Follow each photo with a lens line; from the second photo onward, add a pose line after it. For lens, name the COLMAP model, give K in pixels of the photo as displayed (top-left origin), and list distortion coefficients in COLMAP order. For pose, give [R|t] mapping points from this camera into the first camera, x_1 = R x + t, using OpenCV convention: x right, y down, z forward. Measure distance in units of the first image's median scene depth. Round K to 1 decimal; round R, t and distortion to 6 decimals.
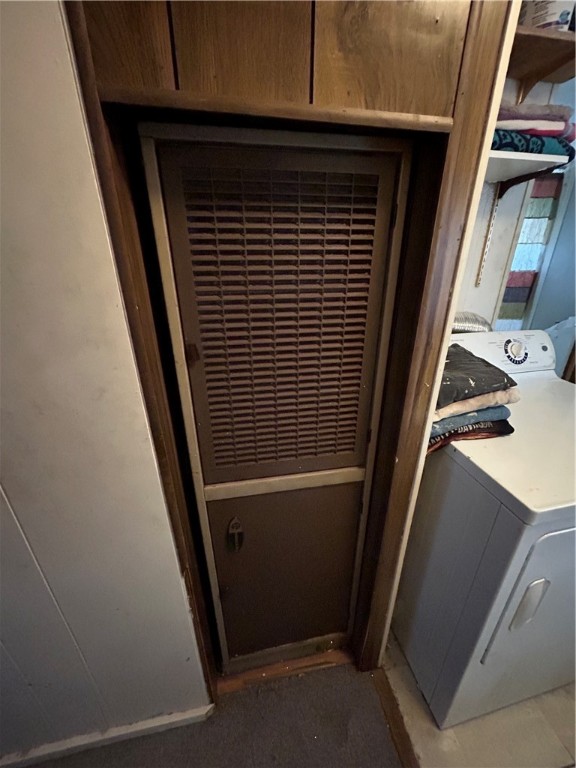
lens RADIAL K [[312.1, 0, 288.0], [0, 312.1, 384.0], [0, 0, 1]] dist [-0.000532, 0.000688]
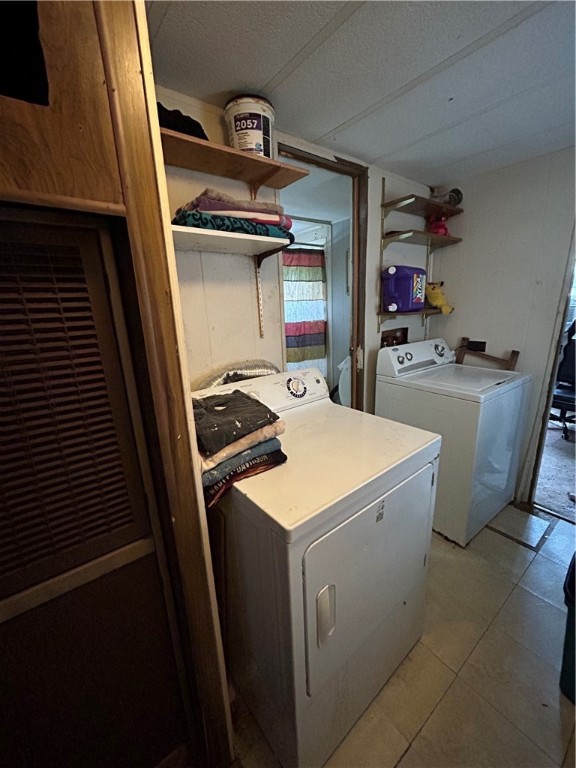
lens RADIAL K [[312.1, 0, 288.0], [0, 312.1, 384.0], [0, 0, 1]] dist [-0.000532, 0.000688]
pose [[0.896426, -0.144900, 0.418838, 0.276167], [0.213489, 0.969352, -0.121569, 0.026923], [-0.388386, 0.198395, 0.899887, -0.072633]]
